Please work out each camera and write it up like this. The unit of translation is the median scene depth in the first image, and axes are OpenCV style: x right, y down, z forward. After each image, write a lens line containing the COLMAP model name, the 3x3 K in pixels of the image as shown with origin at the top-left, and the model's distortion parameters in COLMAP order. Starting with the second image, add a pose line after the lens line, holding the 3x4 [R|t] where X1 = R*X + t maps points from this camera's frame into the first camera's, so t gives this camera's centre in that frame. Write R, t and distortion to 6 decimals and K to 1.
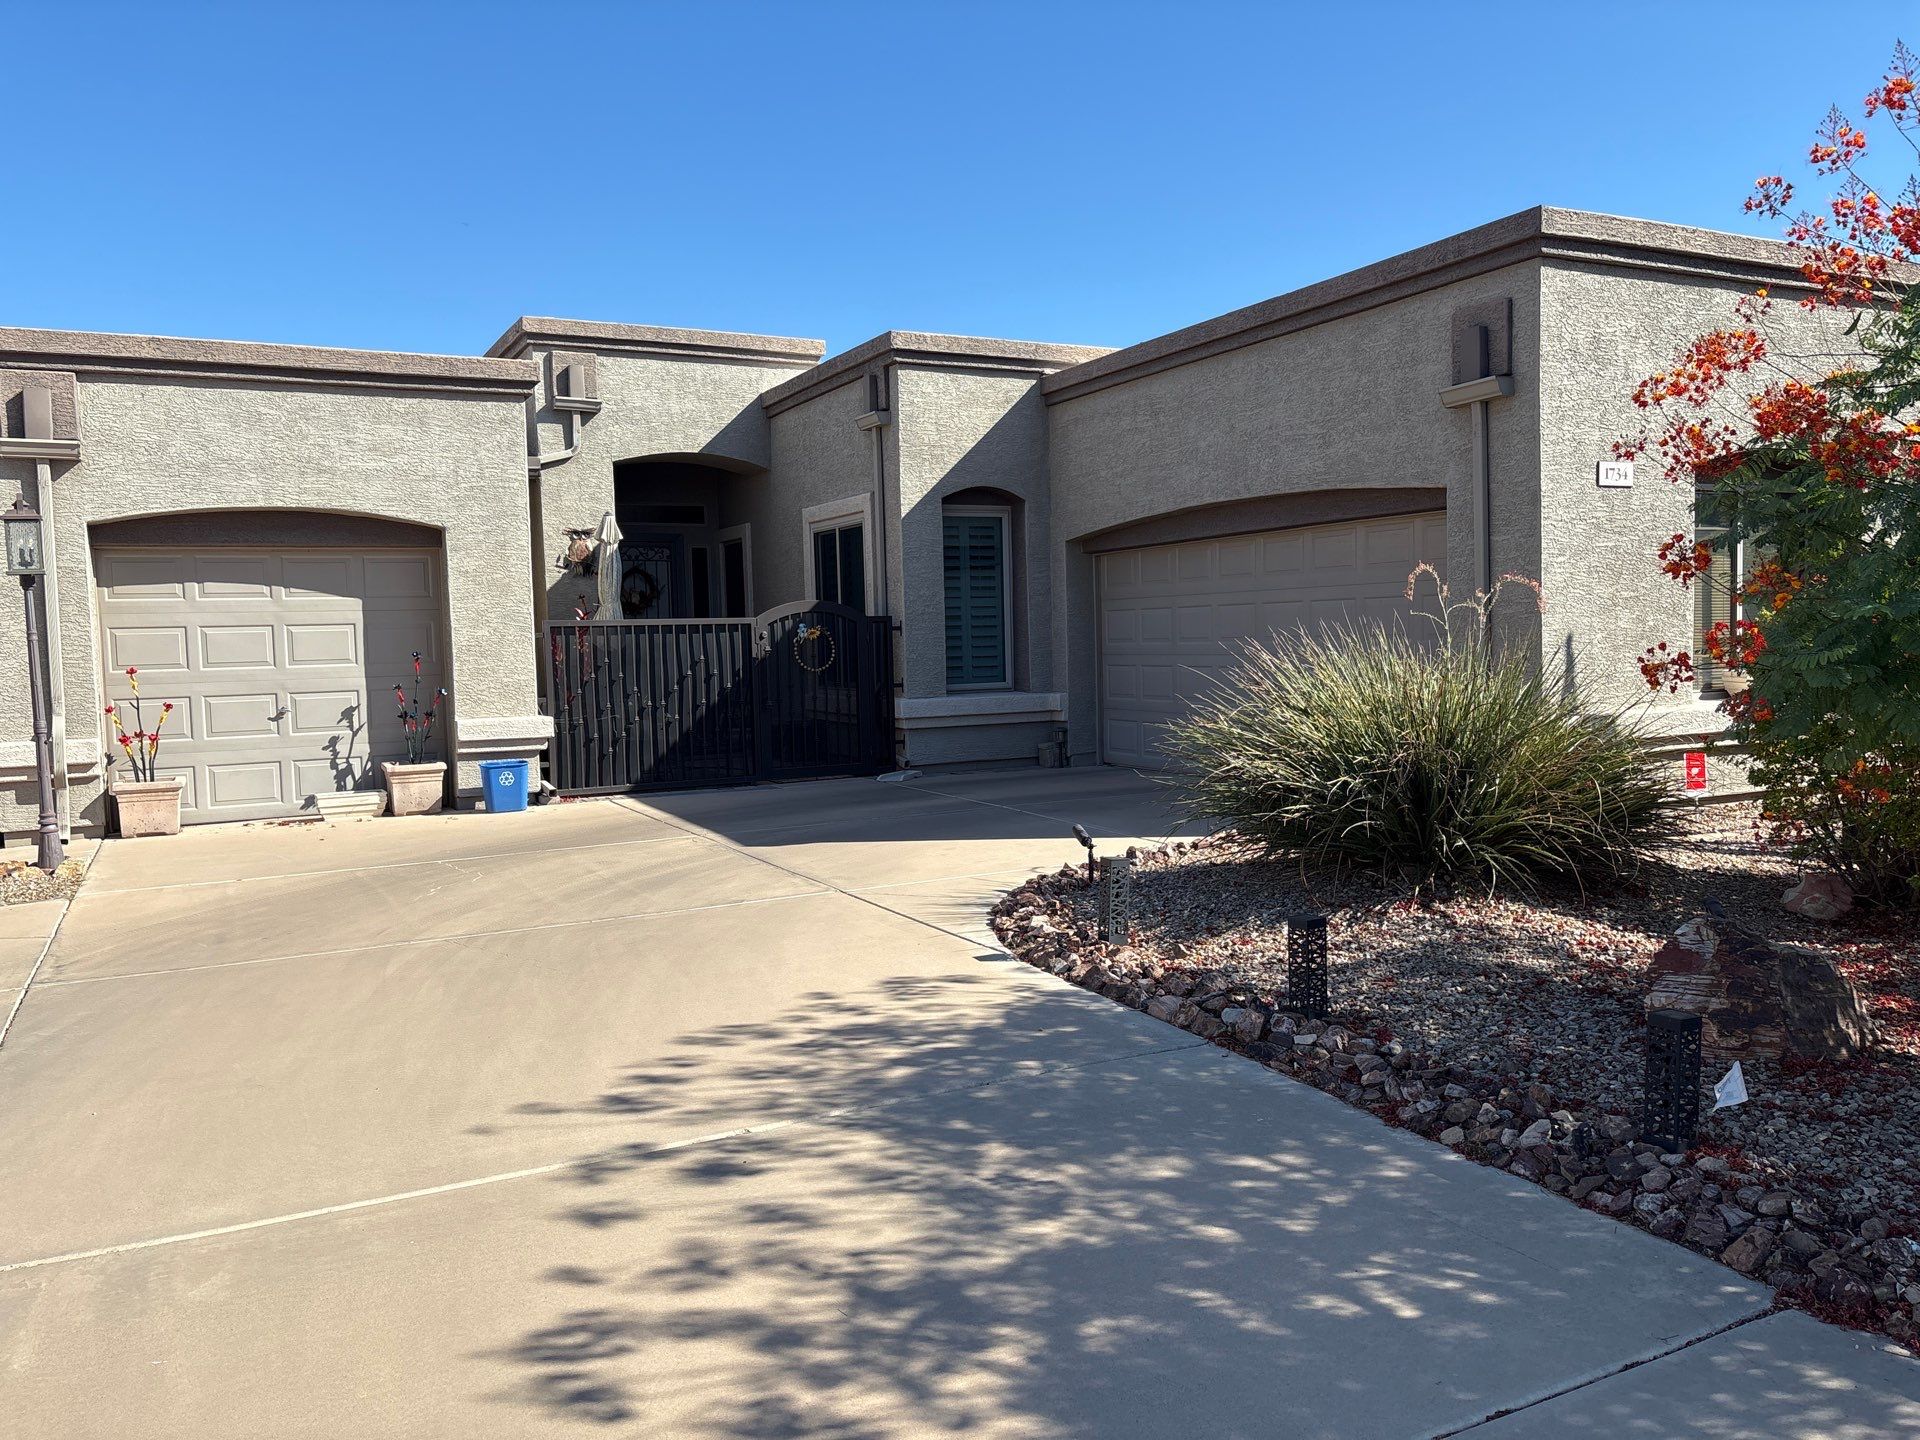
lens RADIAL K [[1567.3, 0, 960.0], [0, 1567.3, 720.0], [0, 0, 1]] dist [0.026239, -0.005761]
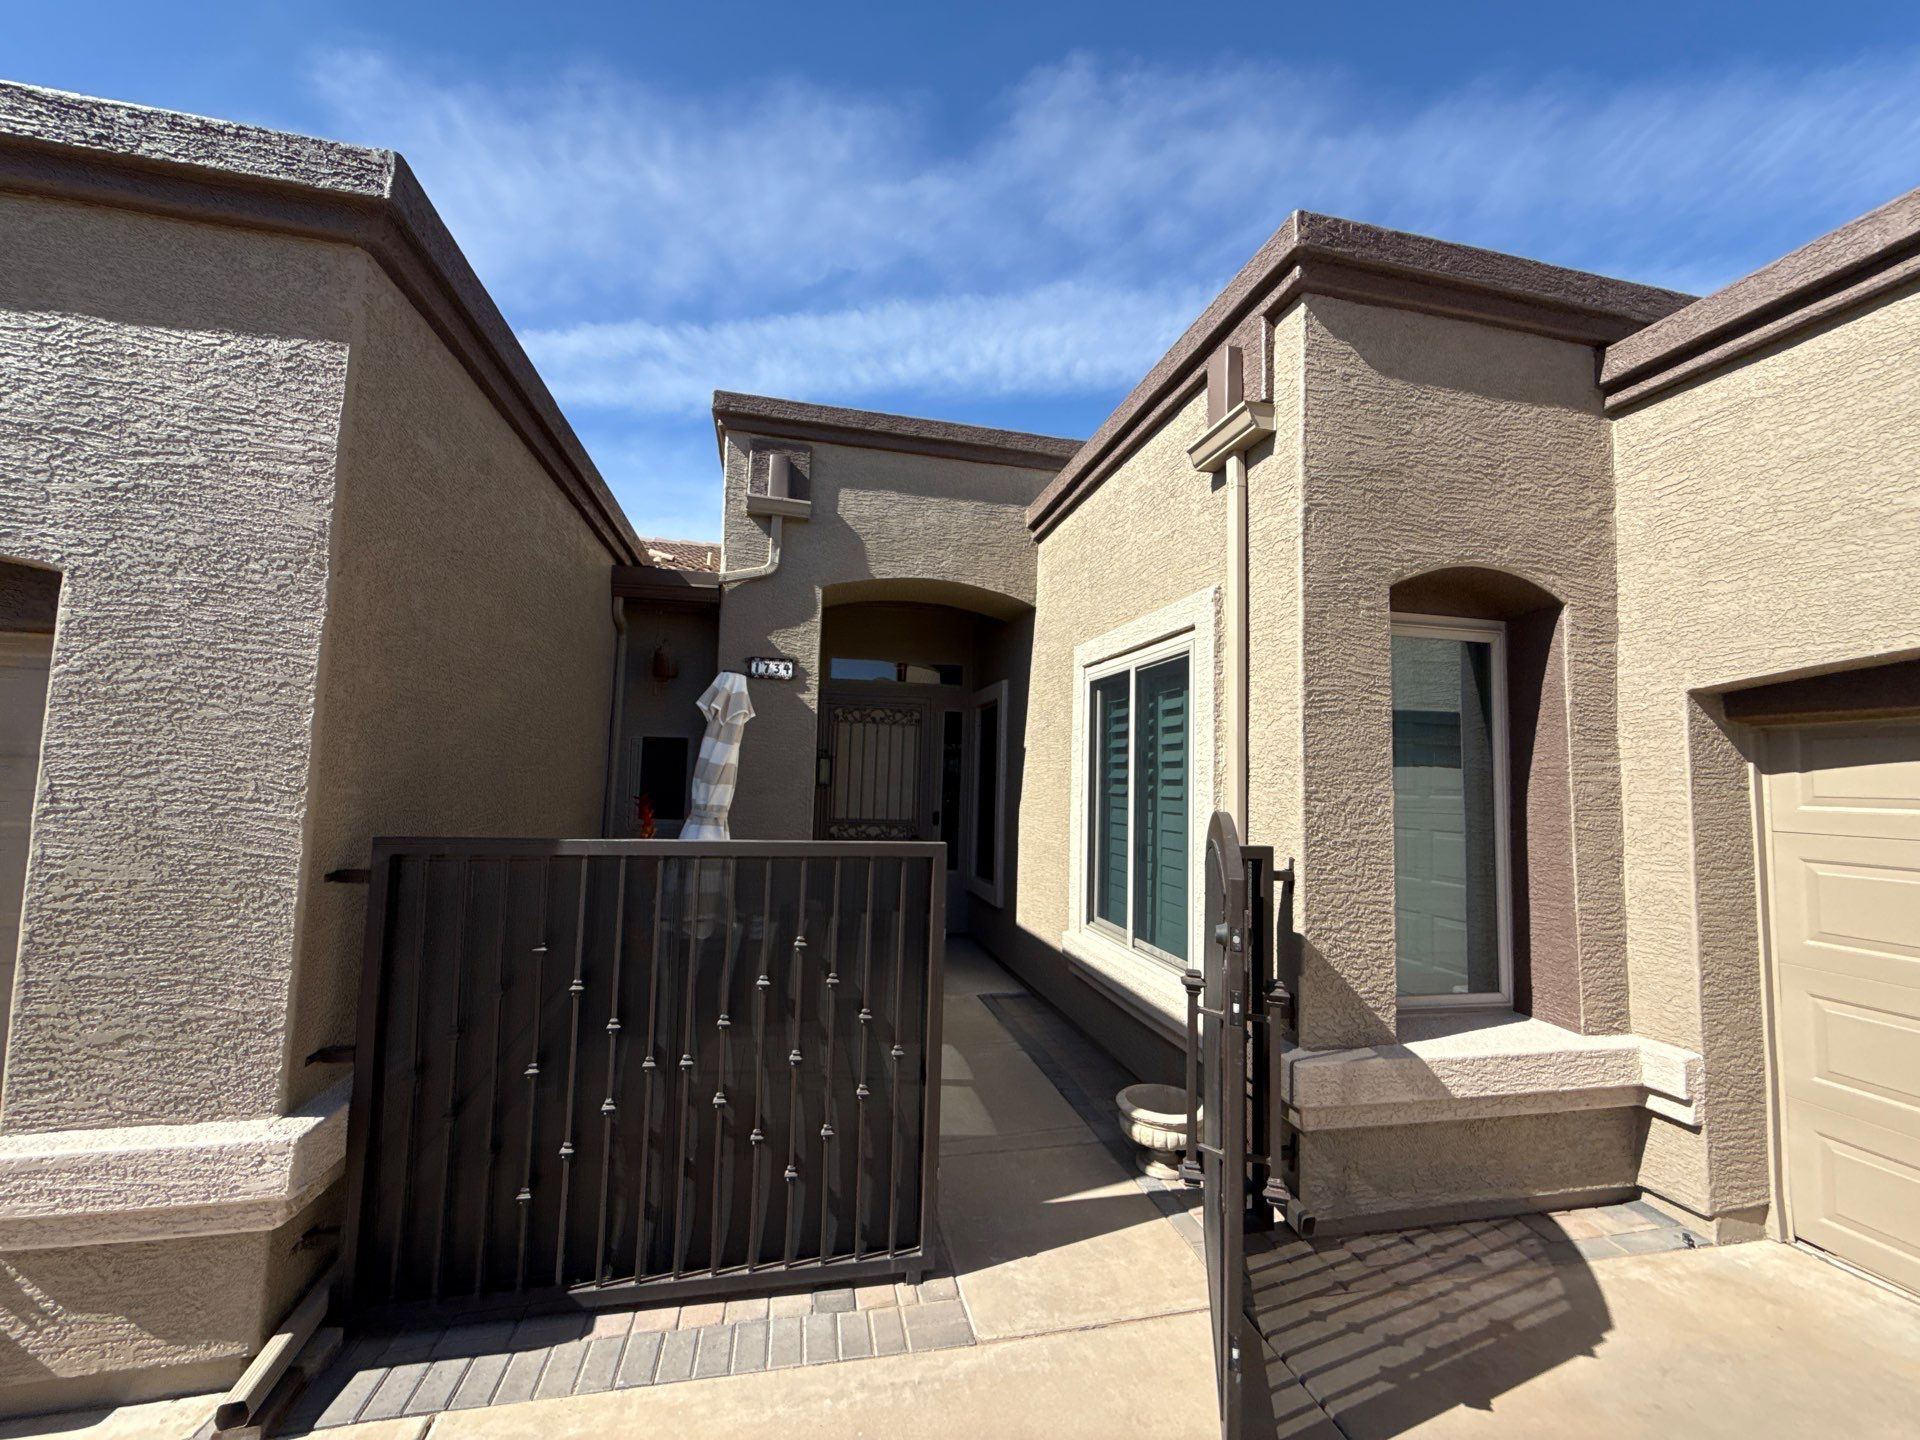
lens RADIAL K [[764.4, 0, 960.0], [0, 764.4, 720.0], [0, 0, 1]] dist [-0.000856, -0.000078]
pose [[0.969630, 0.033000, -0.242341, -0.073431], [-0.064126, 0.990493, -0.121699, -0.066867], [0.236022, 0.133543, 0.962528, 0.736532]]
